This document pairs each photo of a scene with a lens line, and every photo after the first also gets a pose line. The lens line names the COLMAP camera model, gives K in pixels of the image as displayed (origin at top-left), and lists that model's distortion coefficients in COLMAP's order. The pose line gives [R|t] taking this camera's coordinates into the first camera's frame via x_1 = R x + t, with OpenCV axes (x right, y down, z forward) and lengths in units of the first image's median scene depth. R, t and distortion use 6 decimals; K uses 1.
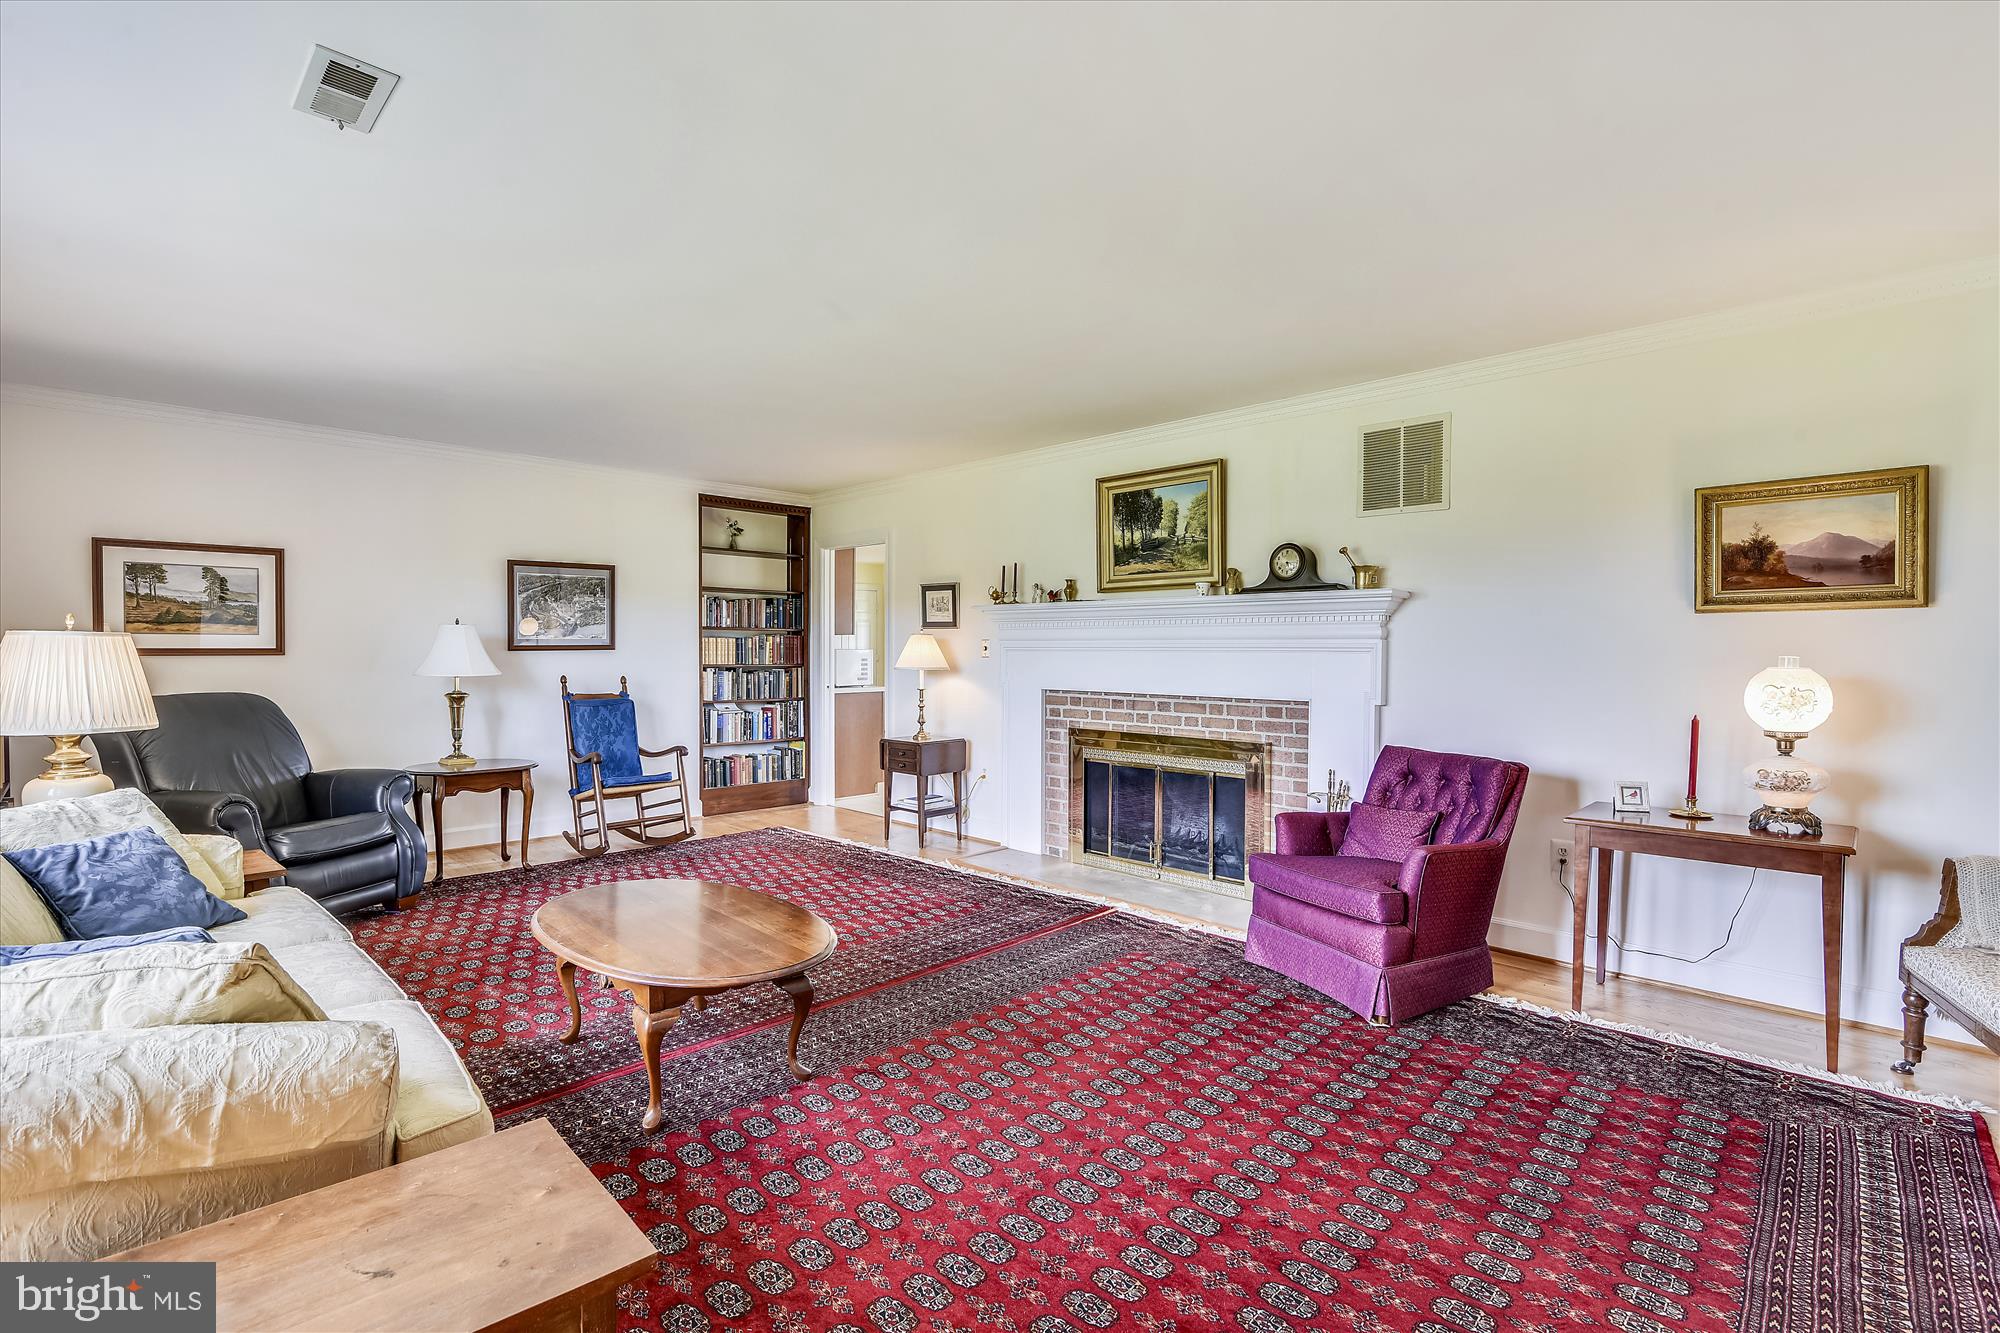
lens RADIAL K [[930.8, 0, 996.9], [0, 930.8, 650.1], [0, 0, 1]] dist [-0.008471, 0.000267]
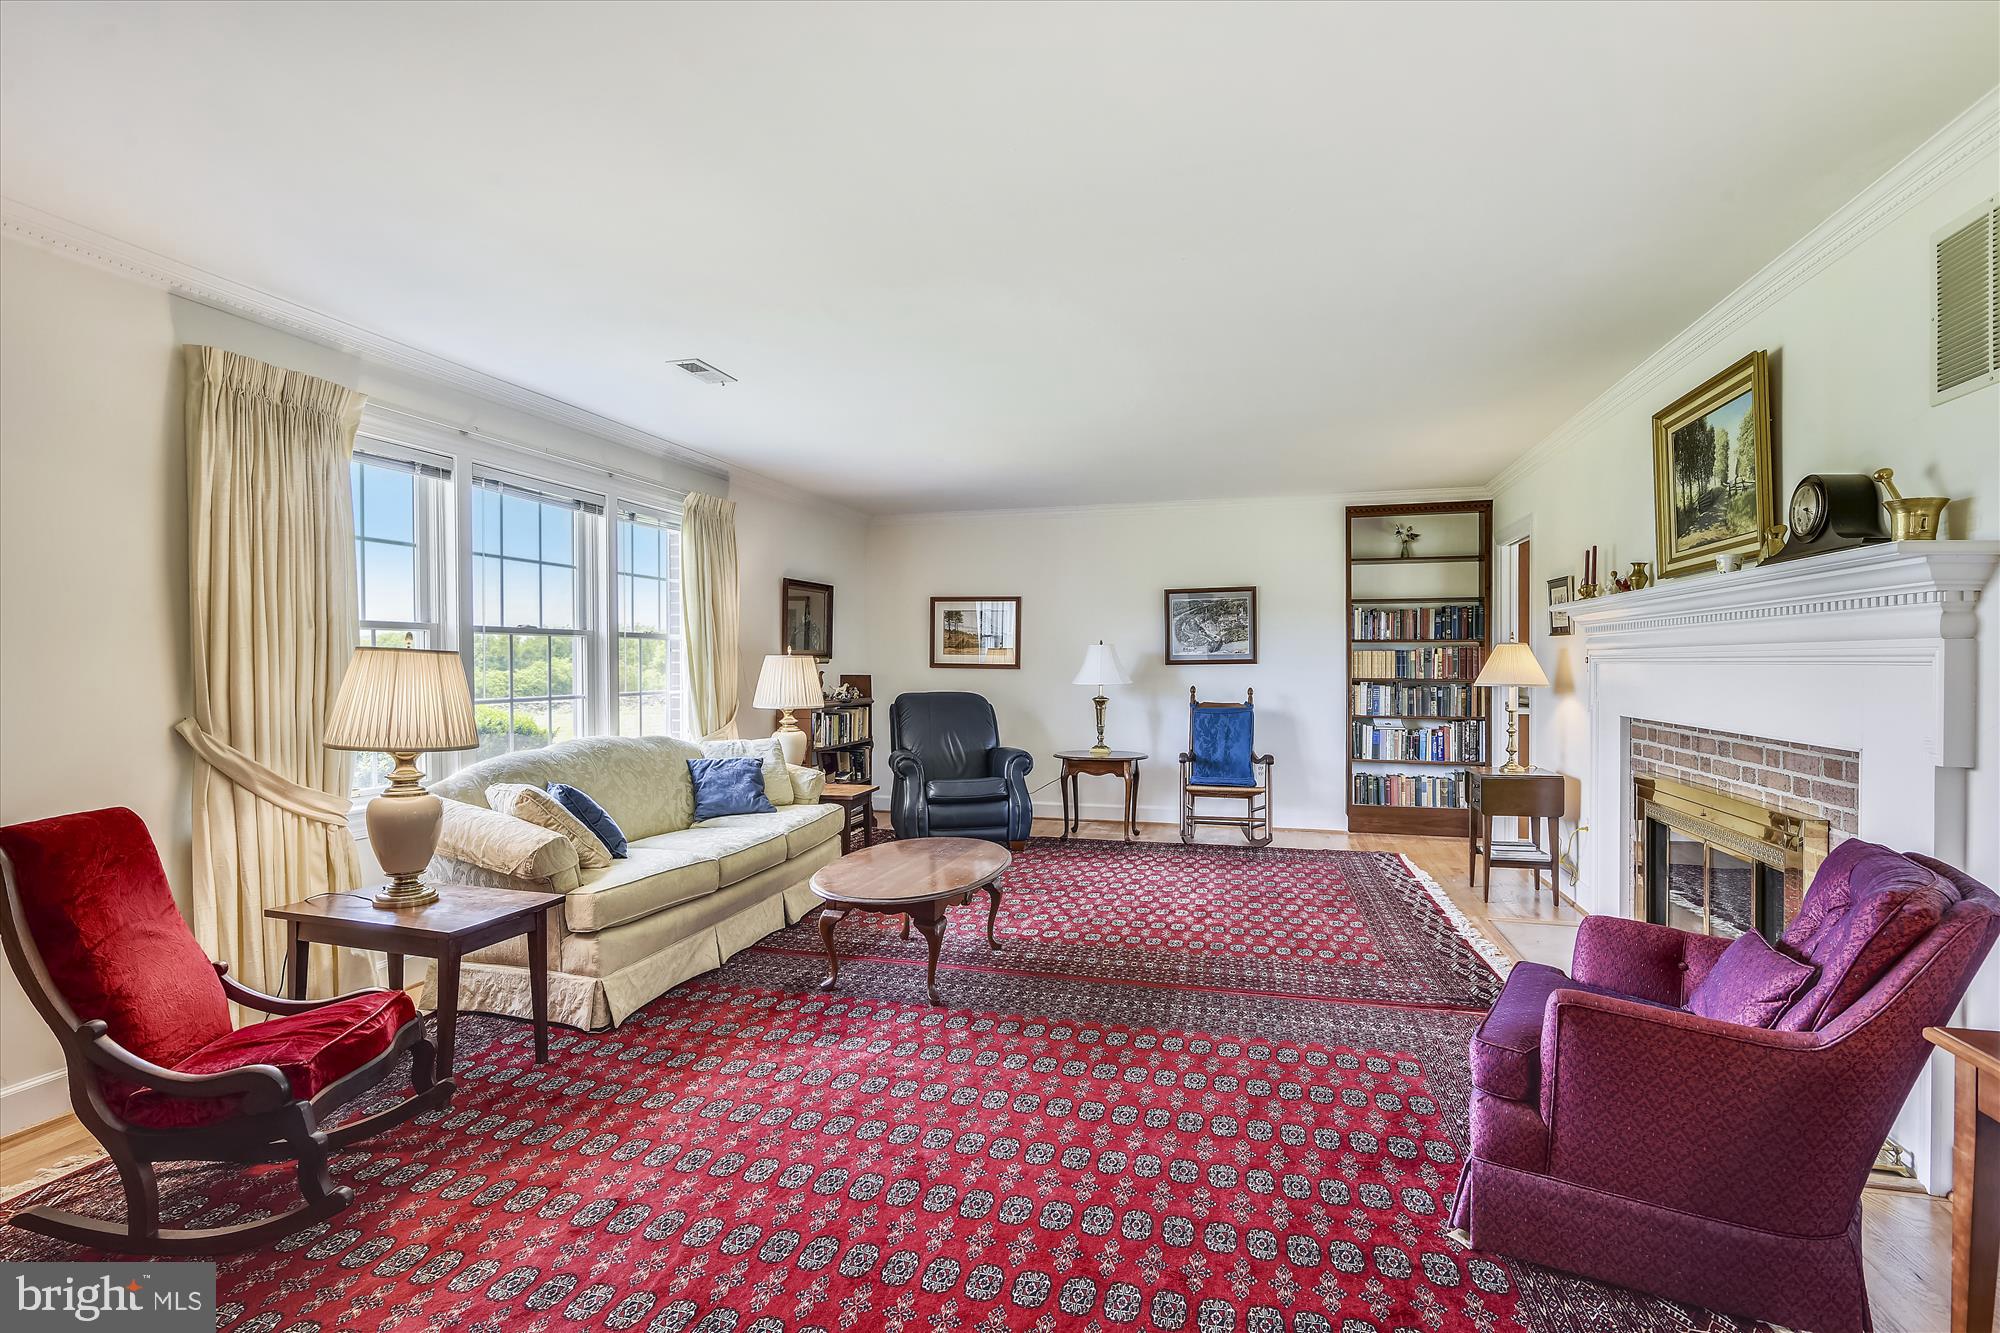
lens RADIAL K [[954.4, 0, 998.9], [0, 954.4, 653.8], [0, 0, 1]] dist [-0.009553, 0.000221]
pose [[0.473604, -0.012131, -0.880654, 0.478062], [0.003247, 0.999922, -0.012027, 0.000770], [0.880732, 0.002836, 0.473607, 0.225409]]
